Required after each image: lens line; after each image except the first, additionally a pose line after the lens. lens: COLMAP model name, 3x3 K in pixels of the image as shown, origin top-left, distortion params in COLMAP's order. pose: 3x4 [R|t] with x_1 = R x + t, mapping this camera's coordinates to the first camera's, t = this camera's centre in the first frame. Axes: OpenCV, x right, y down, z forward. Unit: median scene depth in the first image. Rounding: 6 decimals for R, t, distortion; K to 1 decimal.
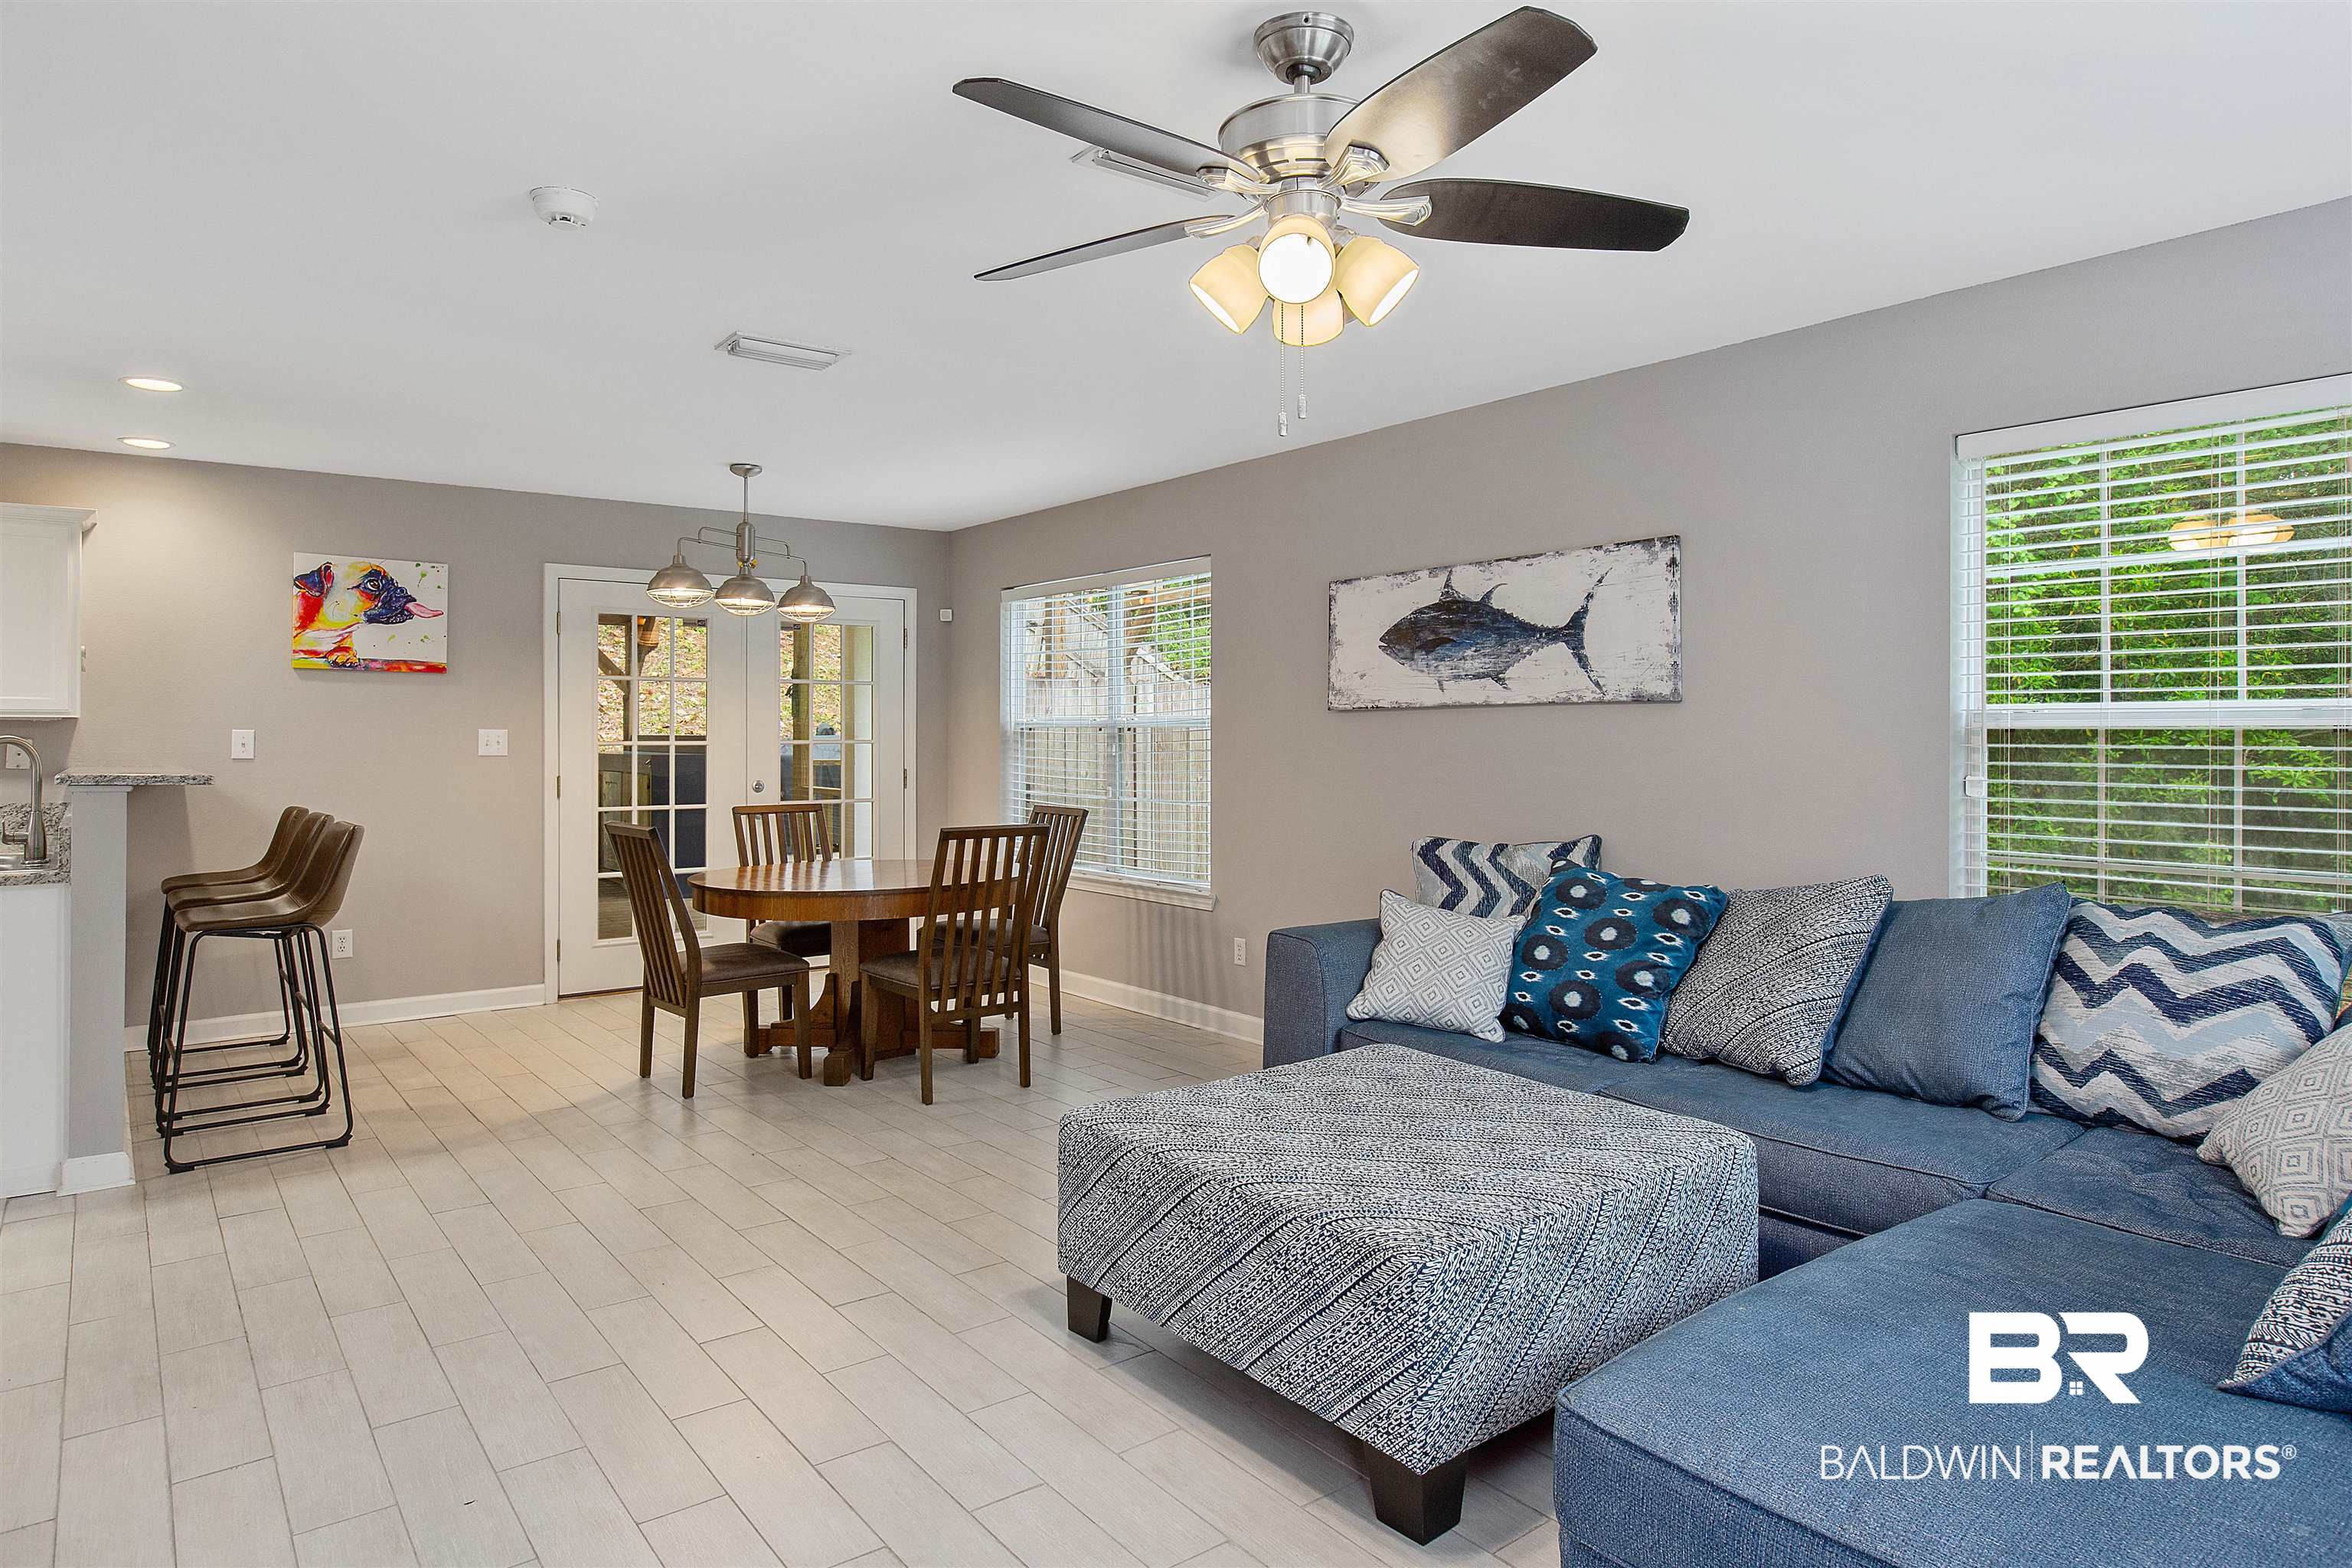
lens RADIAL K [[1401.9, 0, 1166.3], [0, 1401.9, 763.8], [0, 0, 1]] dist [0.006940, 0.001785]
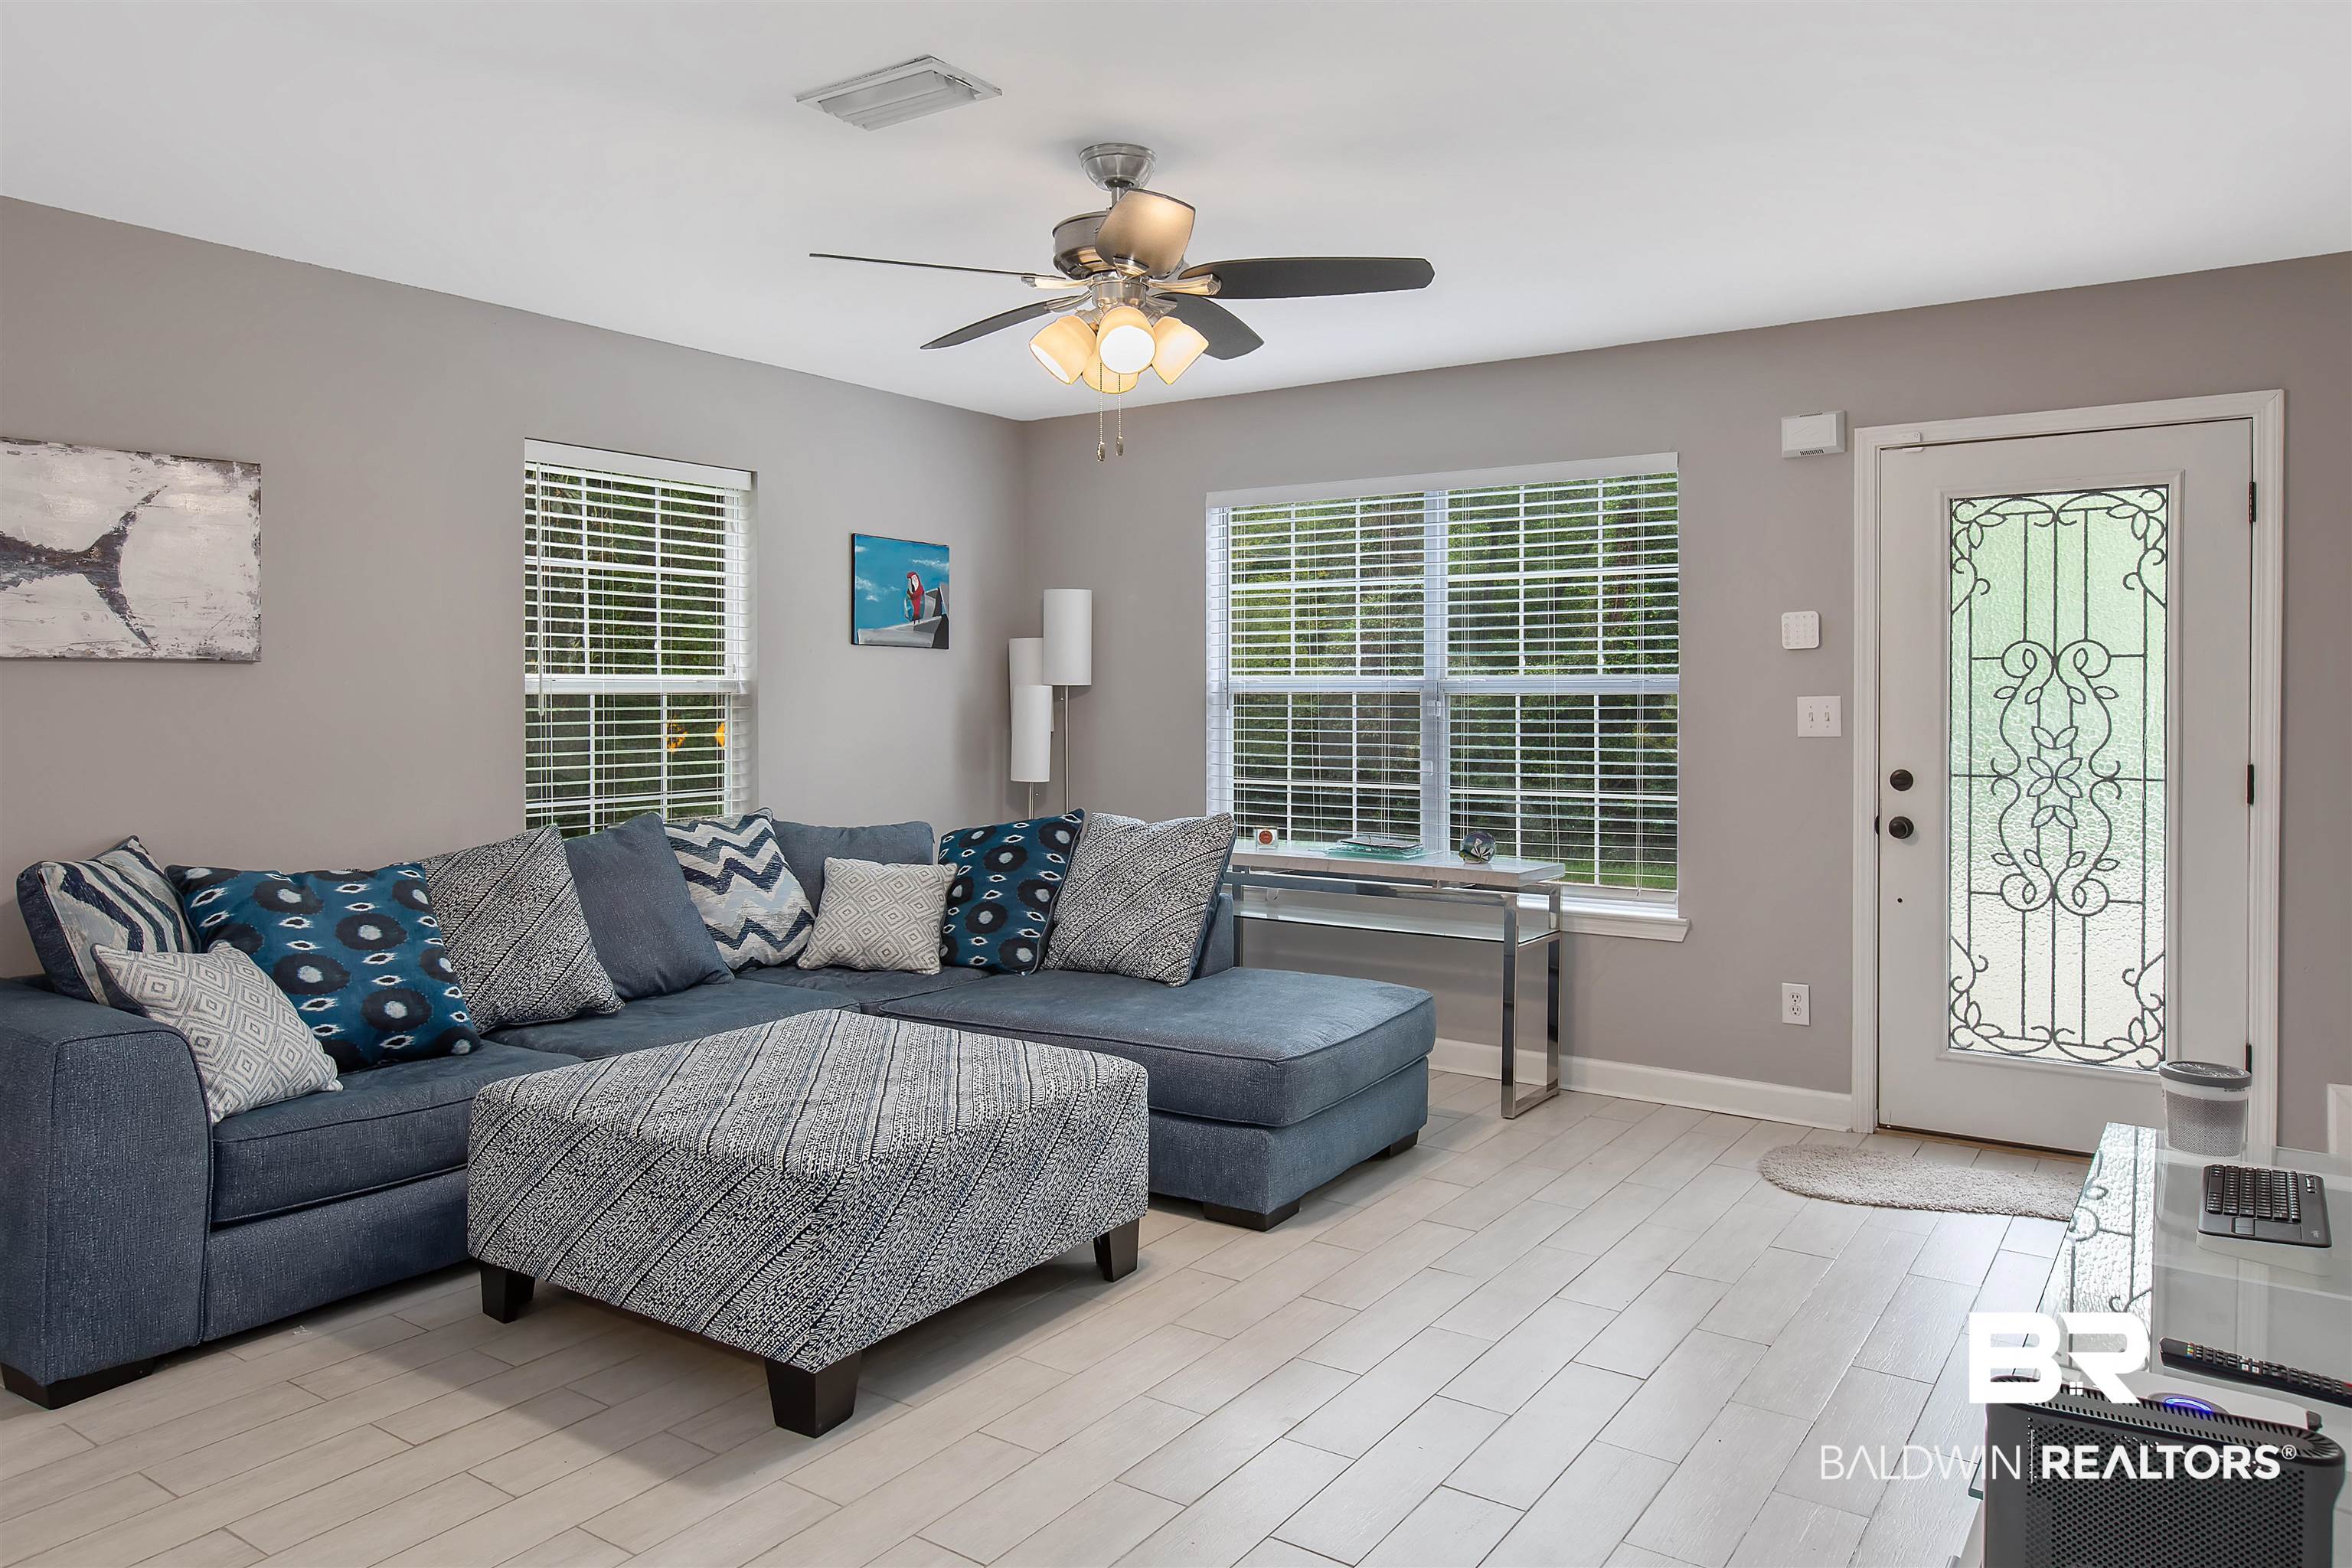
lens RADIAL K [[1575.7, 0, 1173.8], [0, 1575.7, 781.9], [0, 0, 1]] dist [0.000129, 0.002971]
pose [[-0.317929, -0.054573, 0.946543, -0.712509], [0.020674, 0.997706, 0.064467, -0.022385], [-0.947889, 0.040065, -0.316071, 0.784124]]
